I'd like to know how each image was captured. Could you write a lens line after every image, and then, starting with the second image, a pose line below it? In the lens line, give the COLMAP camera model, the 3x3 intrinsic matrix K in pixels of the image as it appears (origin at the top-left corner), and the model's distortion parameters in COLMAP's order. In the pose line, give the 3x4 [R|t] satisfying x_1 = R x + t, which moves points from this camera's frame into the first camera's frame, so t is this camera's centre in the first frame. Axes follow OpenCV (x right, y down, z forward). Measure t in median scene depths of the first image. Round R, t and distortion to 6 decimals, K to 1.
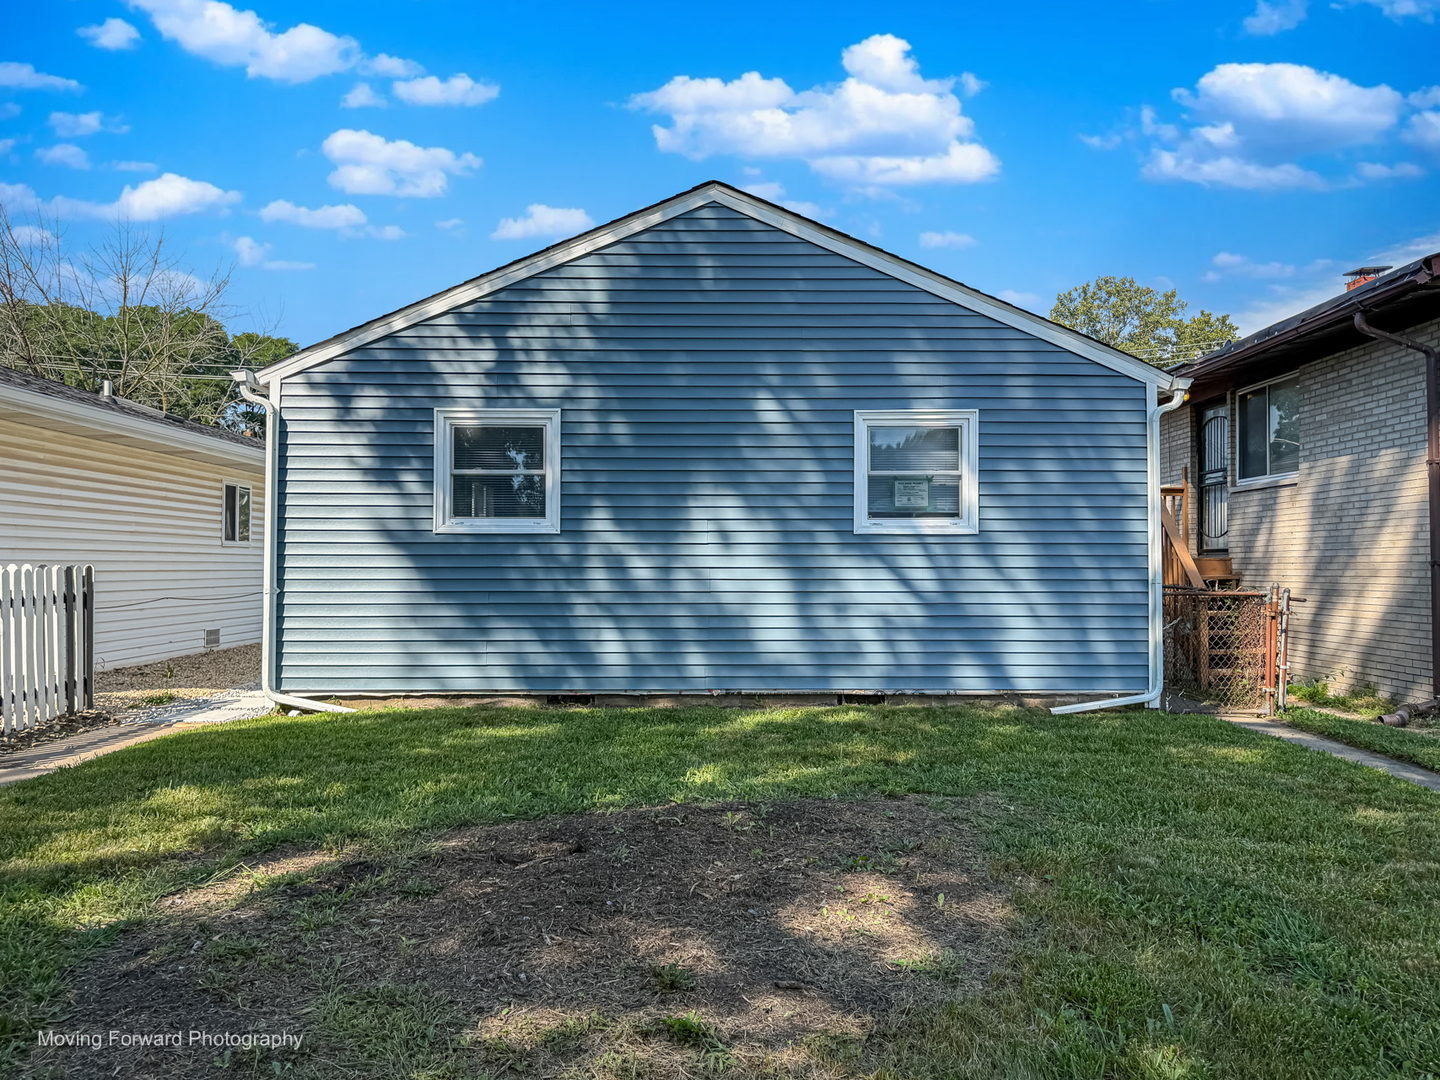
lens RADIAL K [[1036.0, 0, 720.0], [0, 1036.0, 540.0], [0, 0, 1]] dist [-0.001466, -0.001495]
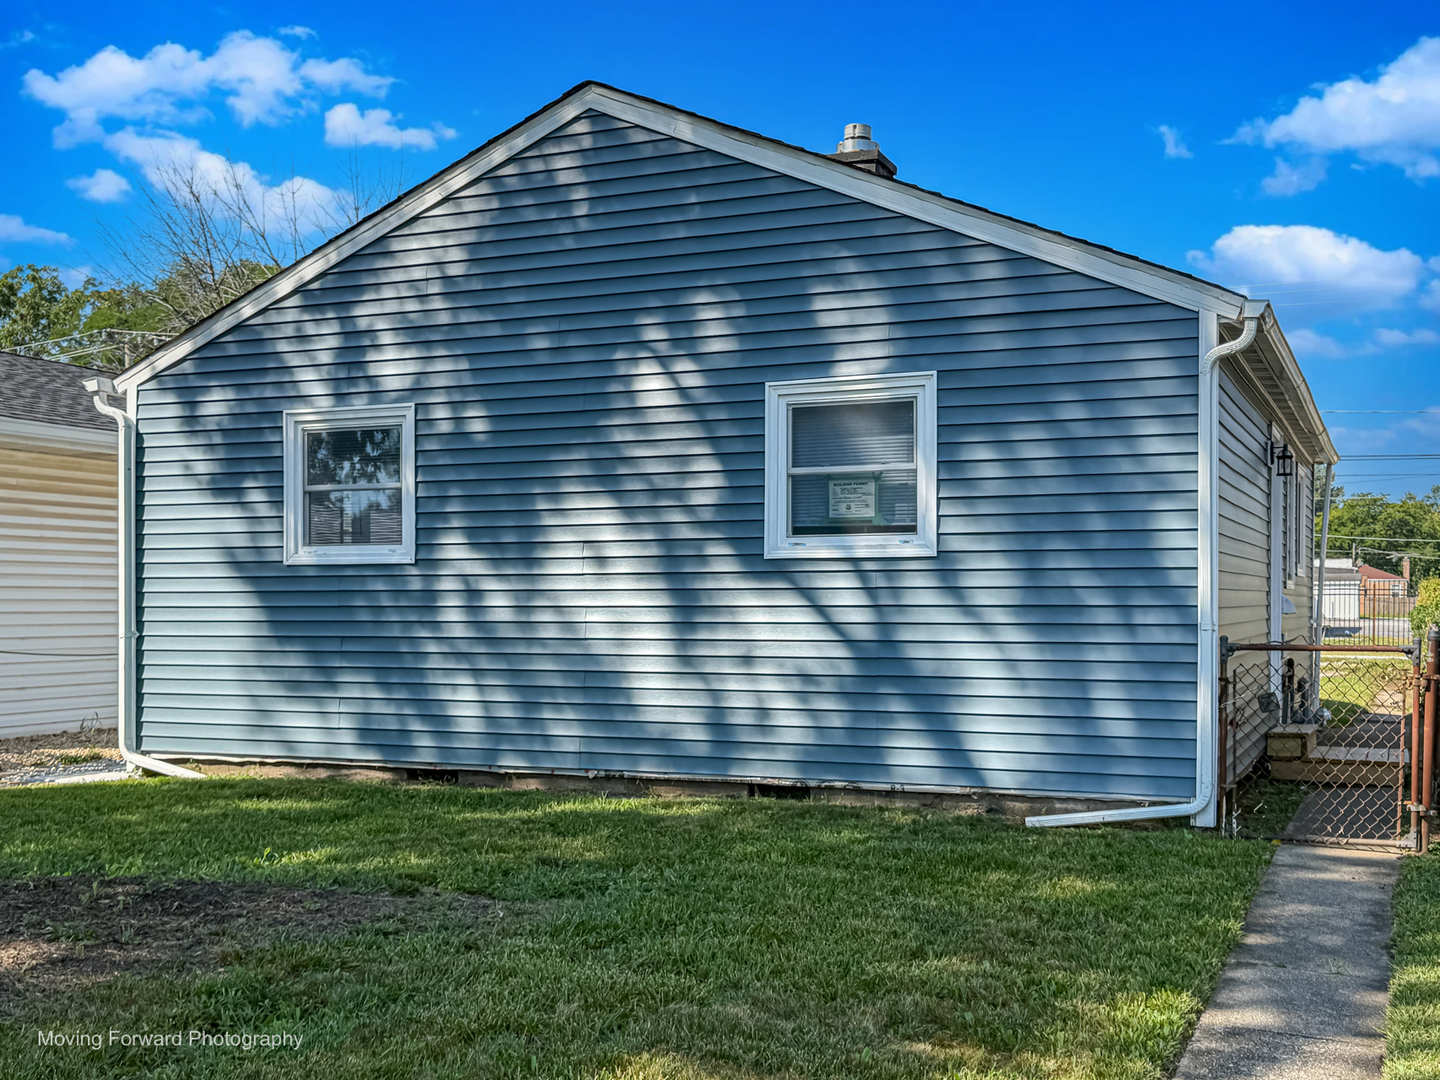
lens RADIAL K [[1573.1, 0, 719.8], [0, 1573.1, 607.0], [0, 0, 1]] dist [0.002696, 0.017671]
pose [[0.916274, -0.001814, -0.400548, 0.531000], [0.014478, 0.999486, 0.028593, -0.003975], [0.400290, -0.031998, 0.915830, 0.001492]]
